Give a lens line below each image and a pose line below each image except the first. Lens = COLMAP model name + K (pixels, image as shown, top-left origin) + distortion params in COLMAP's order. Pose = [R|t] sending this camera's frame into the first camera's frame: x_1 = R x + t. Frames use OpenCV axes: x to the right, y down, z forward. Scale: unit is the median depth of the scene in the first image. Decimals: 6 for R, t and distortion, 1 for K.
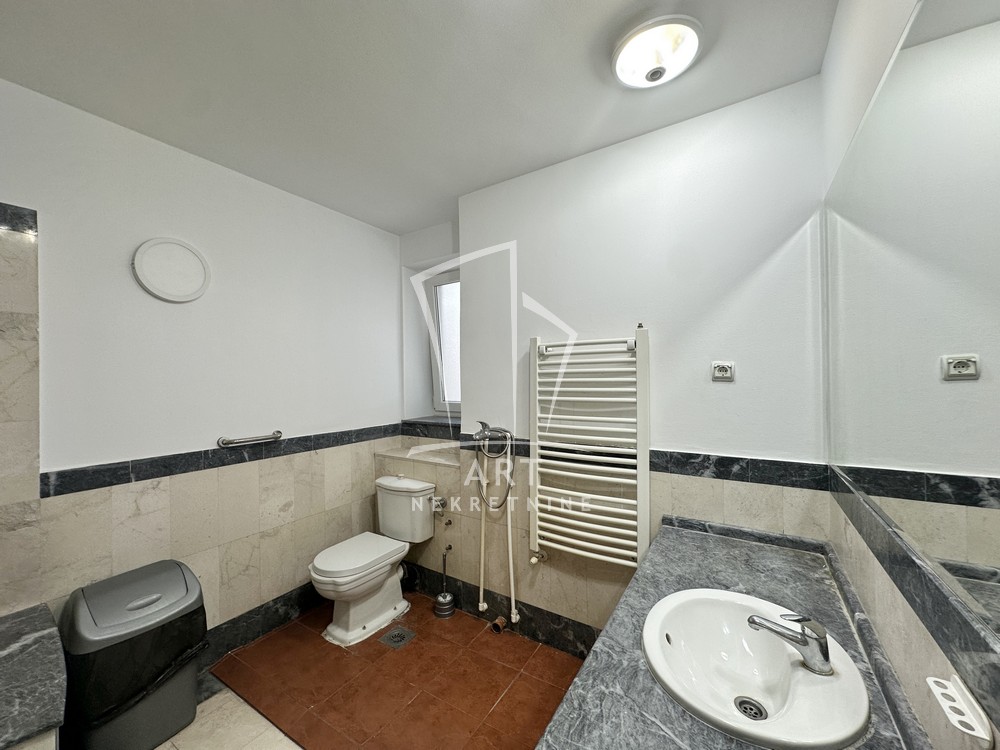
lens RADIAL K [[399.1, 0, 499.6], [0, 399.1, 374.6], [0, 0, 1]] dist [-0.002776, 0.000480]
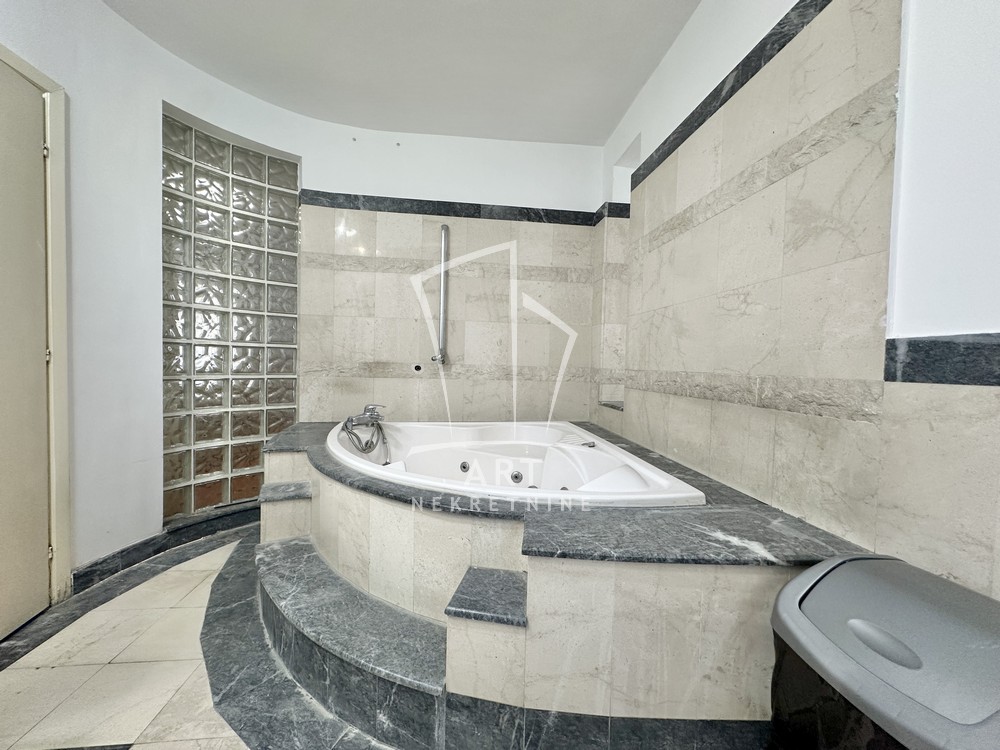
lens RADIAL K [[399.1, 0, 497.1], [0, 399.1, 373.9], [0, 0, 1]] dist [-0.002776, 0.000480]
pose [[-0.778395, 0.011392, -0.627672, -0.319218], [-0.013557, 0.999297, 0.034949, 0.285737], [0.627629, 0.035713, -0.777693, 1.093485]]
